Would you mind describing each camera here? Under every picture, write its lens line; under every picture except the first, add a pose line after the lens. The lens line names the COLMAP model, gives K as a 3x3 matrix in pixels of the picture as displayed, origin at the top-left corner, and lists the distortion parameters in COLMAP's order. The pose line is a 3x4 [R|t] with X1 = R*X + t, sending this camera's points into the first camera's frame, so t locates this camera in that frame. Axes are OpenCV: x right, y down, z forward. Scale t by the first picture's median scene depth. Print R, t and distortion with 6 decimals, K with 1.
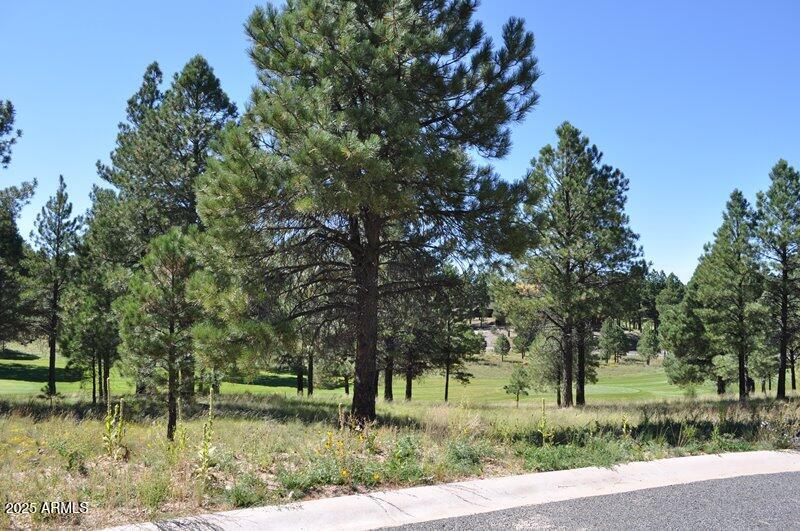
lens RADIAL K [[627.4, 0, 399.5], [0, 627.4, 265.1], [0, 0, 1]] dist [-0.092502, 0.017131]
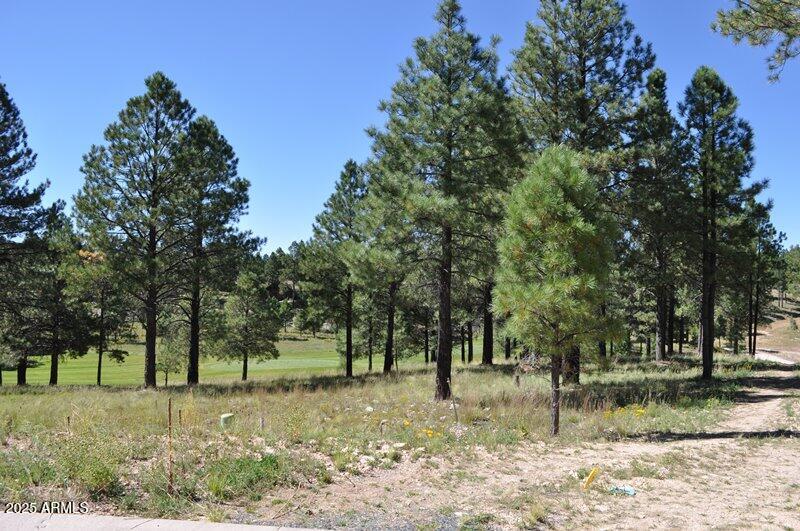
lens RADIAL K [[627.4, 0, 398.6], [0, 627.4, 265.5], [0, 0, 1]] dist [-0.092502, 0.017131]
pose [[0.938227, 0.014271, 0.345726, 0.171079], [-0.029328, 0.998834, 0.038360, 0.002384], [-0.344775, -0.046130, 0.937551, 0.023049]]
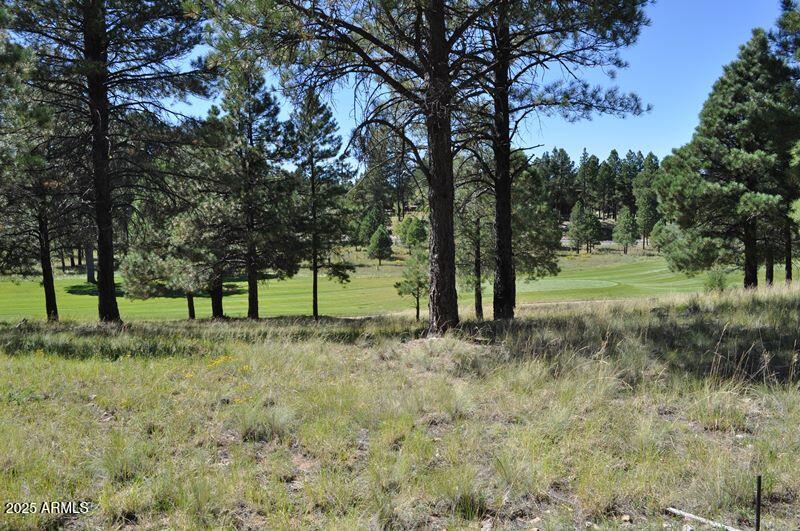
lens RADIAL K [[627.4, 0, 401.9], [0, 627.4, 266.9], [0, 0, 1]] dist [-0.092502, 0.017131]
pose [[0.998131, -0.045769, 0.040491, 0.135425], [0.039022, 0.987292, 0.154053, 0.080498], [-0.047027, -0.152185, 0.987233, 0.382195]]
